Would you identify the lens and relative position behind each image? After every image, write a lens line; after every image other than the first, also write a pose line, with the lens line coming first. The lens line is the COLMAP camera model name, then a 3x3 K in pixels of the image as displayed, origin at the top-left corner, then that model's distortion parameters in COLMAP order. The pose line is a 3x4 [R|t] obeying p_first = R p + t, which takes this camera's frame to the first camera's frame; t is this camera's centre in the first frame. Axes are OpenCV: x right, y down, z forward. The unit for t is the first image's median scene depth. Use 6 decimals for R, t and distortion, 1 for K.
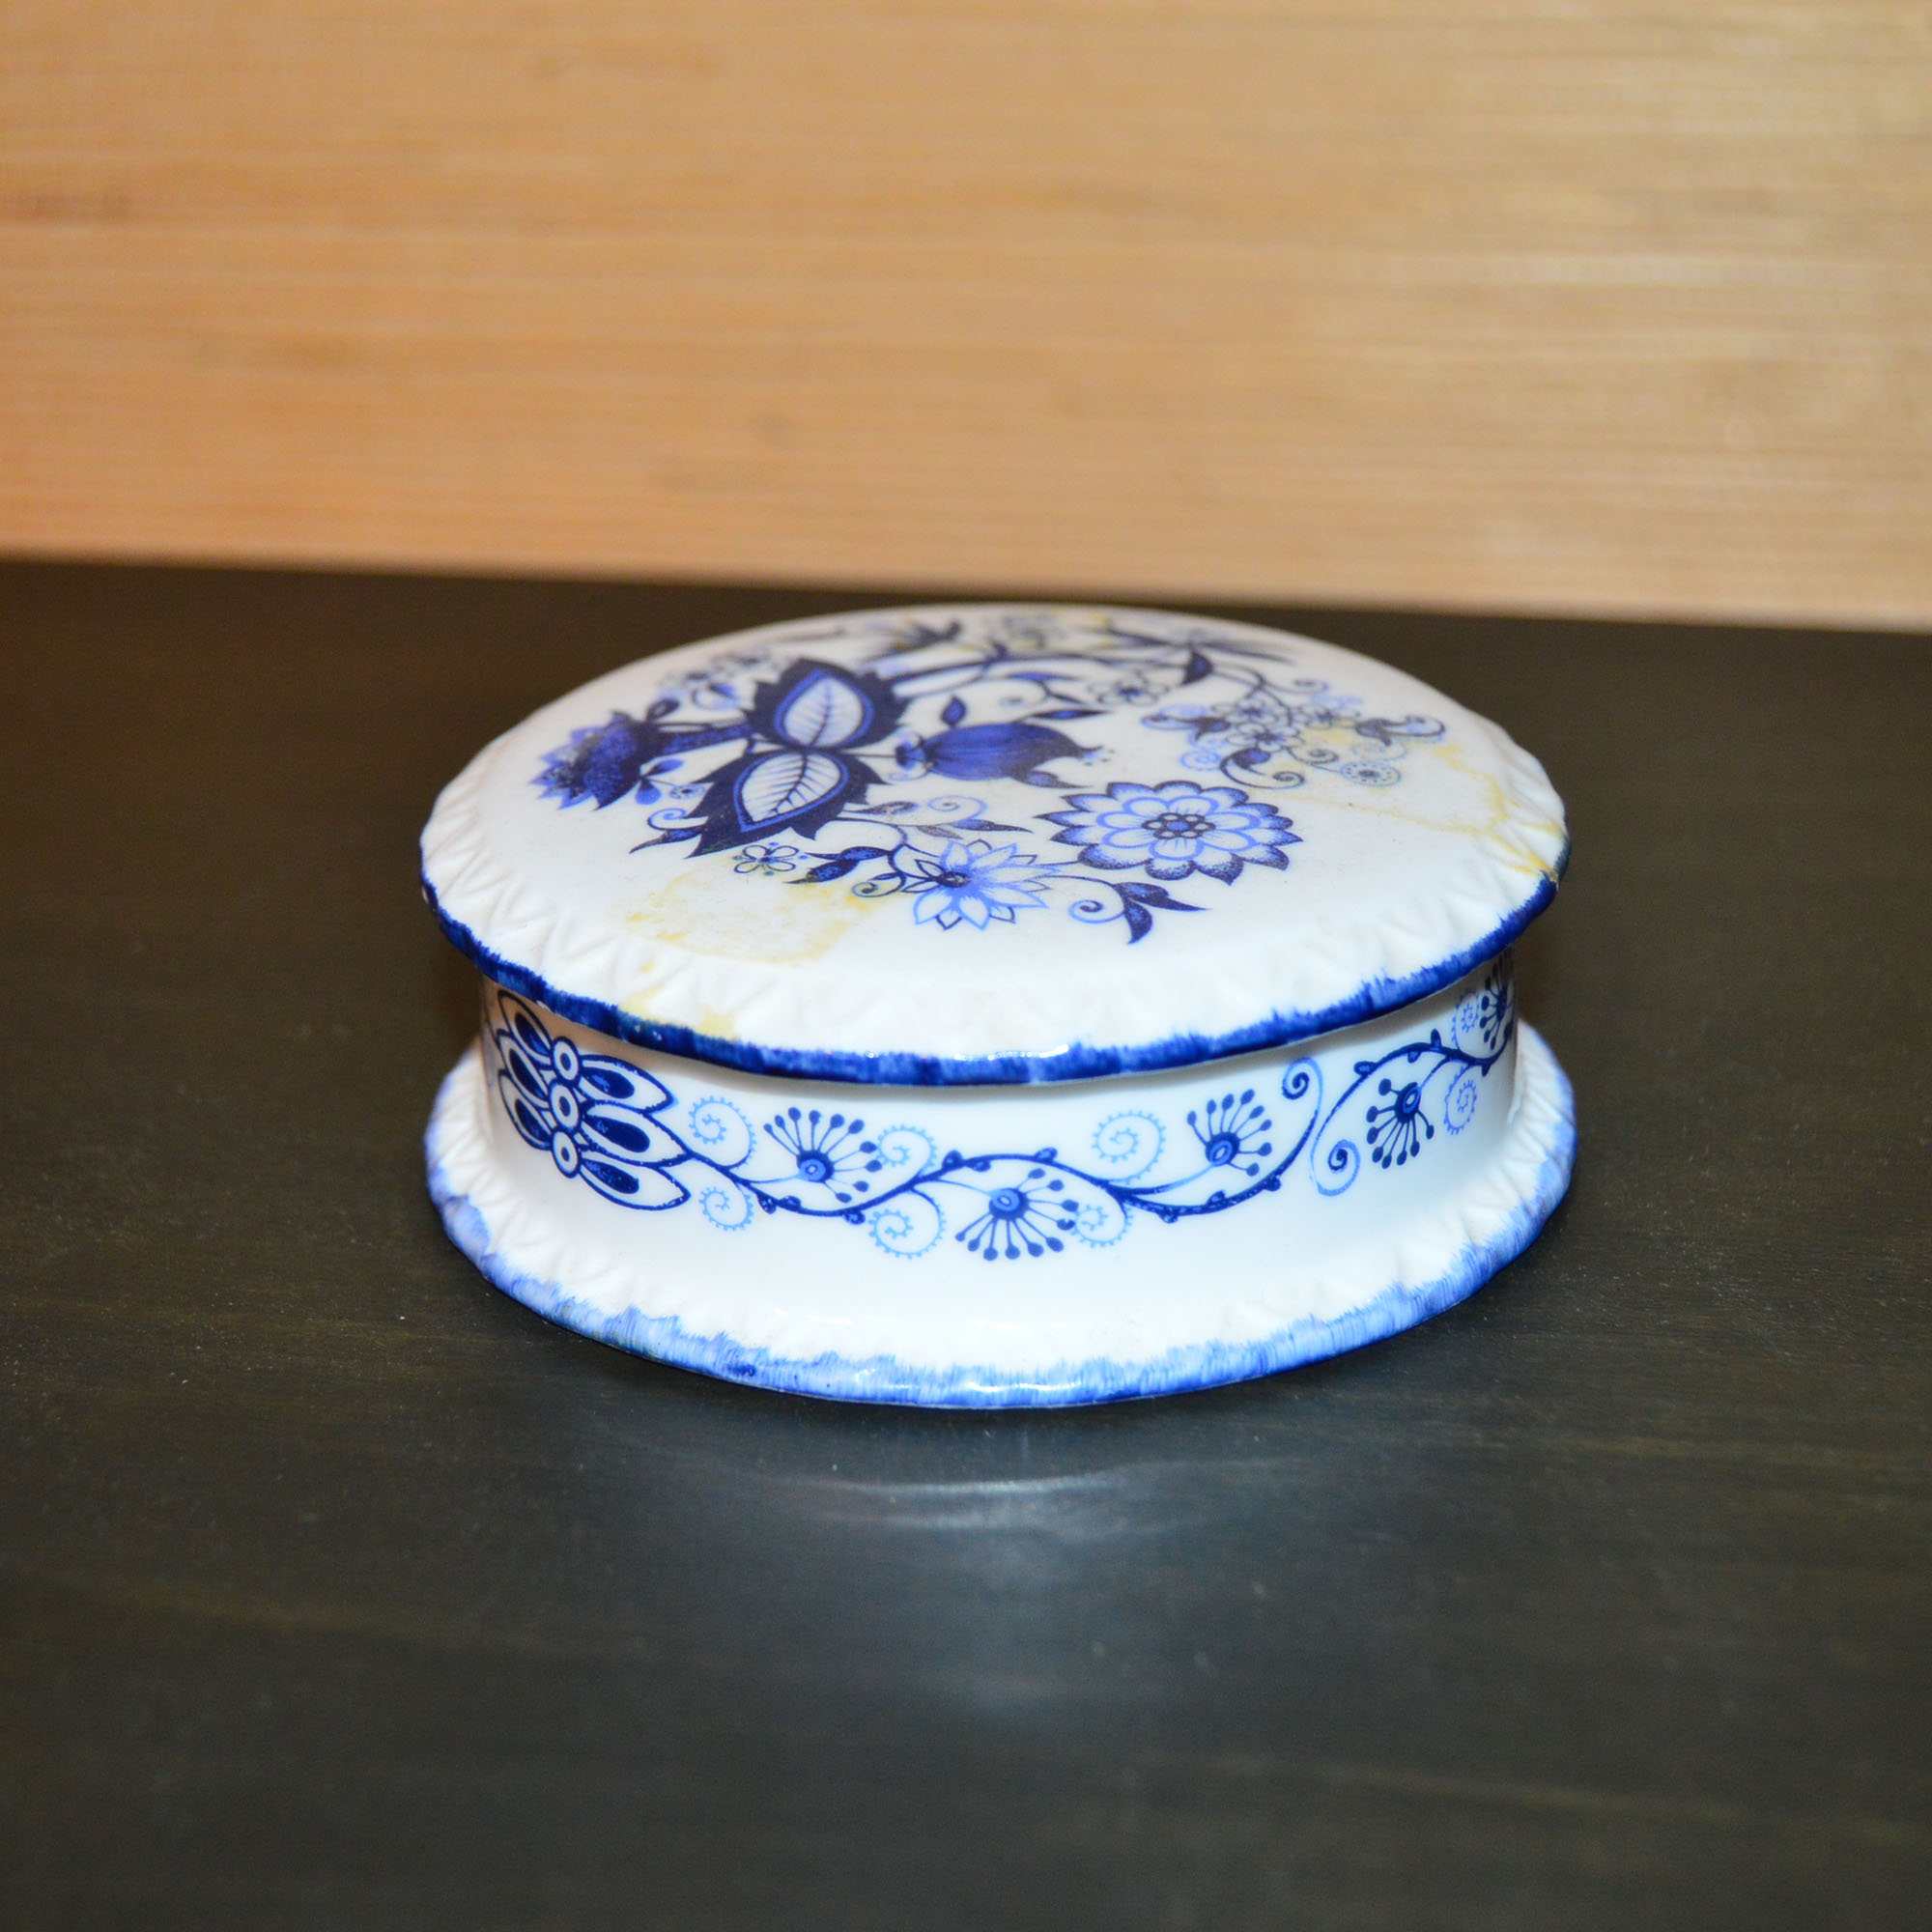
lens RADIAL K [[3606.0, 0, 966.0], [0, 3606.0, 966.0], [0, 0, 1]] dist [-0.068746, 0.073304]
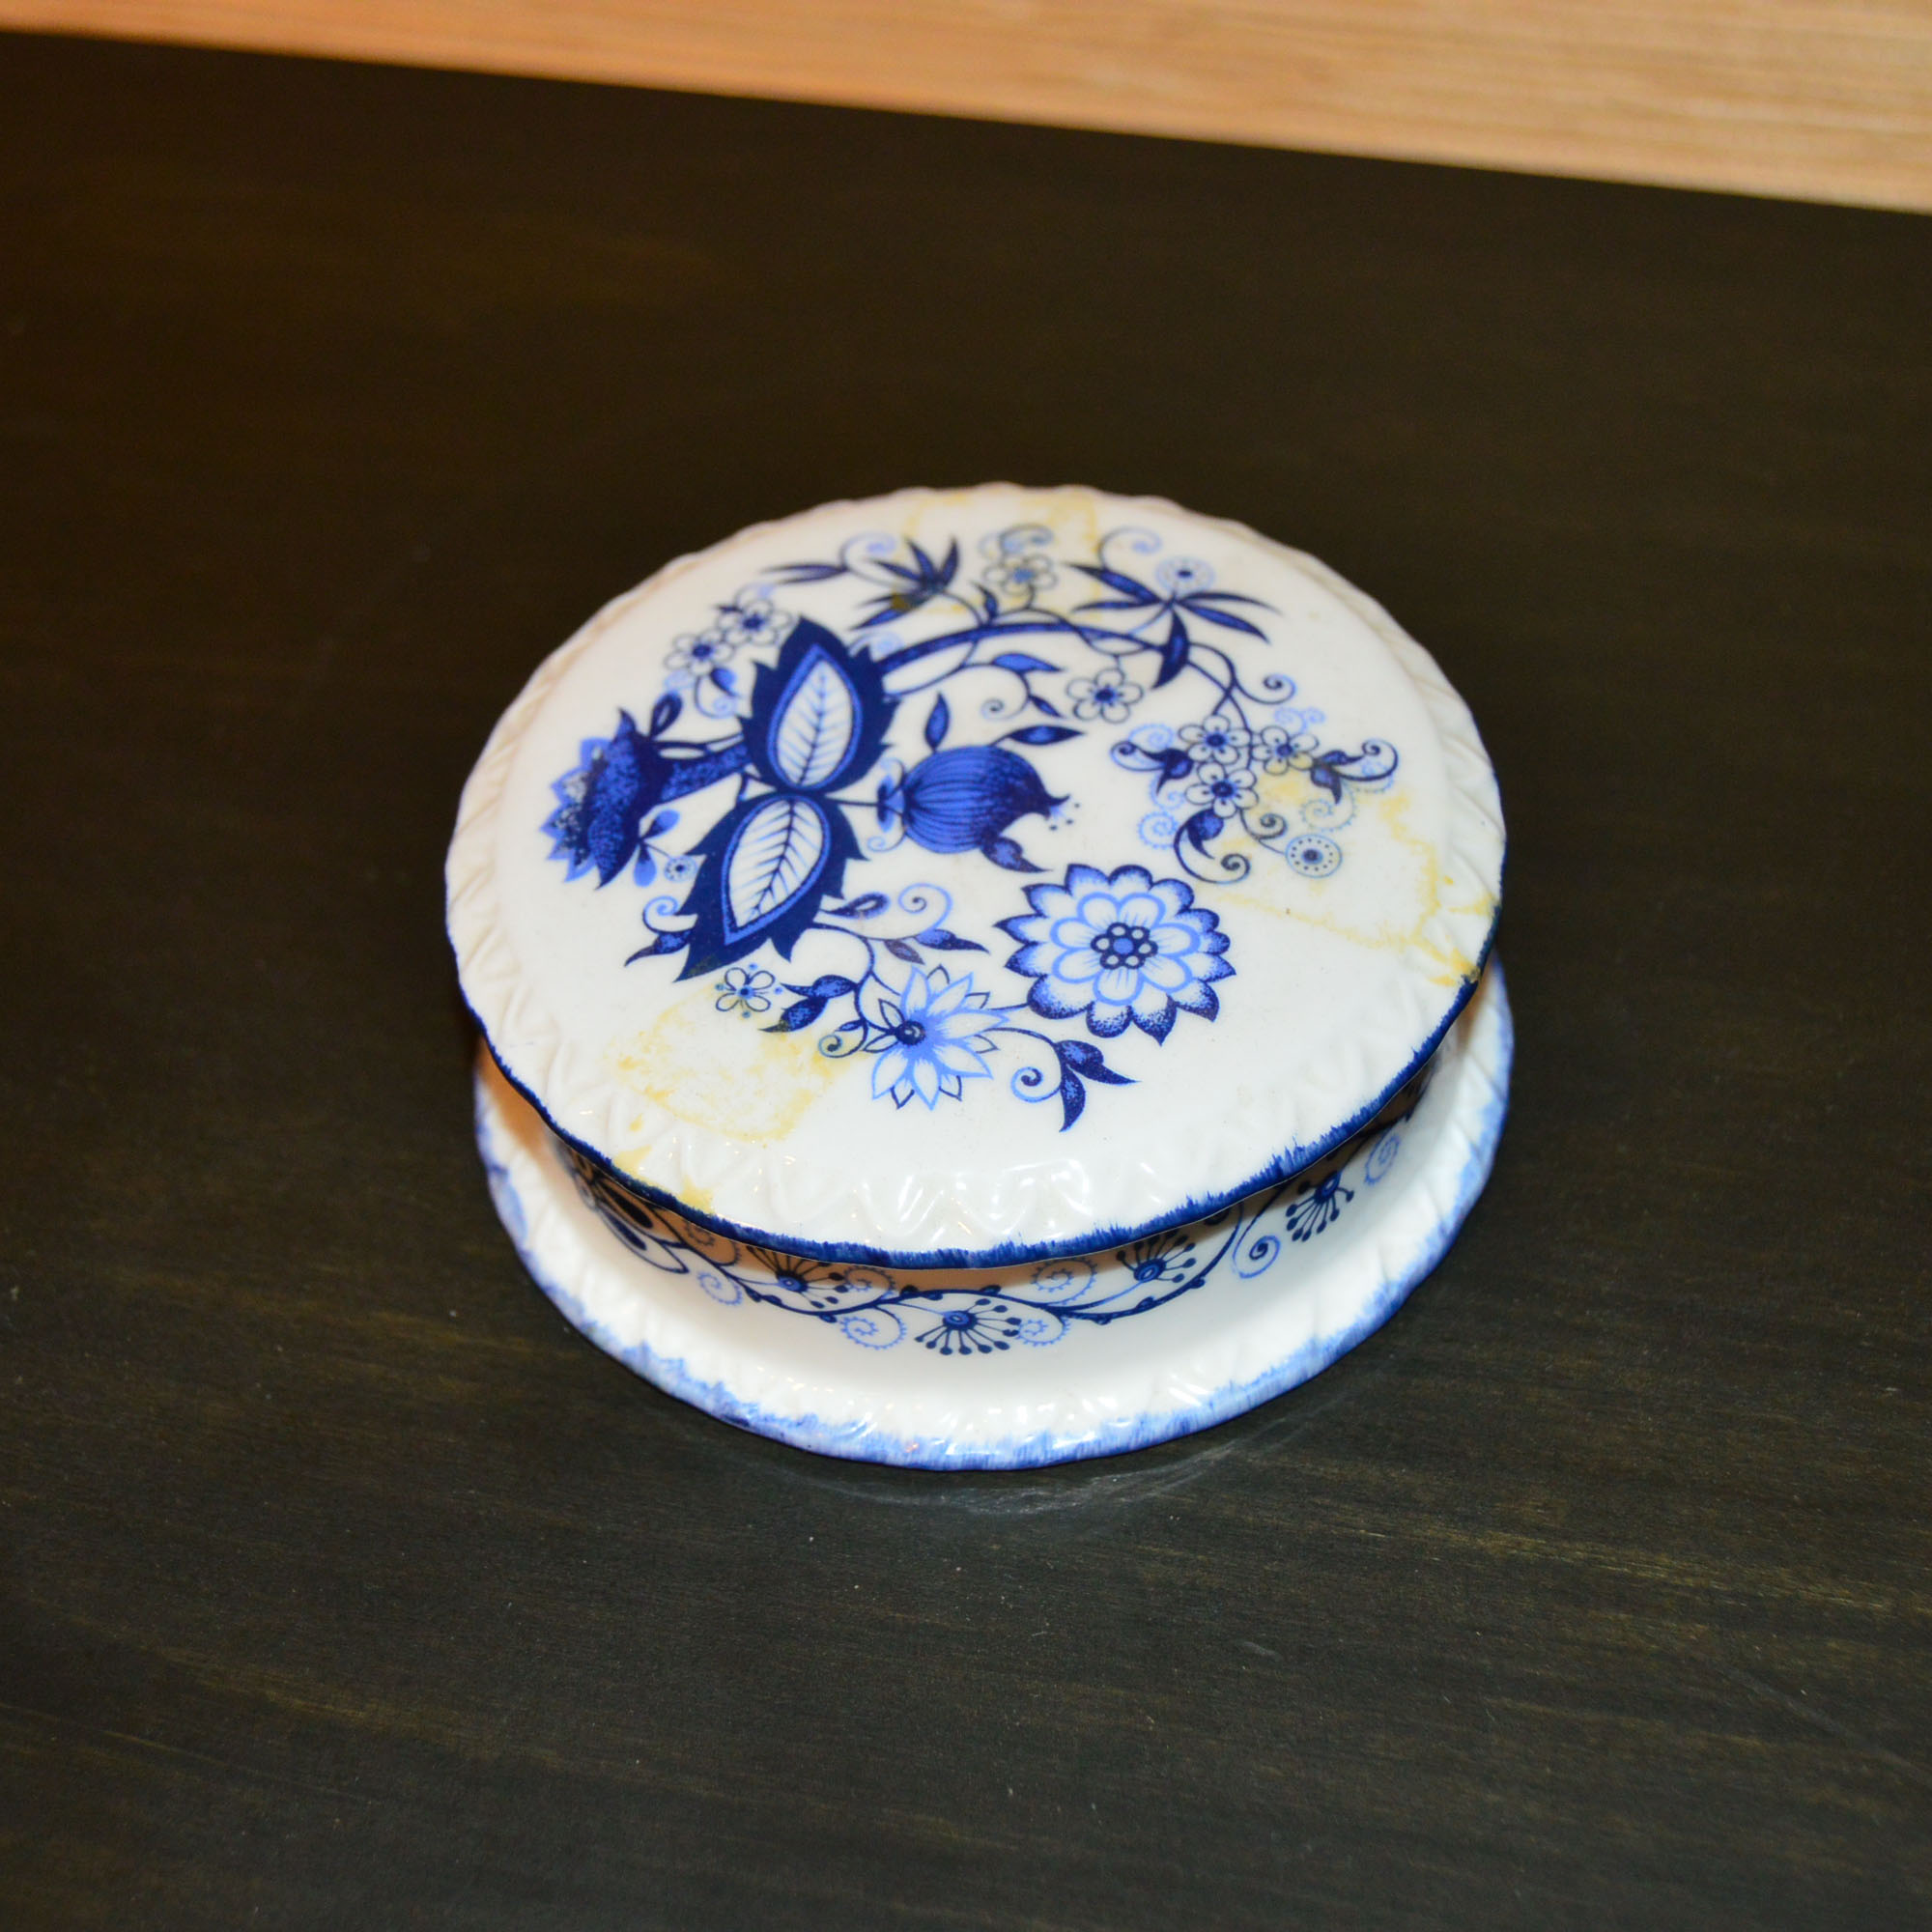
lens RADIAL K [[3606.0, 0, 966.0], [0, 3606.0, 966.0], [0, 0, 1]] dist [-0.068746, 0.073304]
pose [[0.997446, 0.014450, -0.069948, 0.089965], [0.015392, 0.912827, 0.408057, -0.490985], [0.069747, -0.408091, 0.910273, 0.005445]]
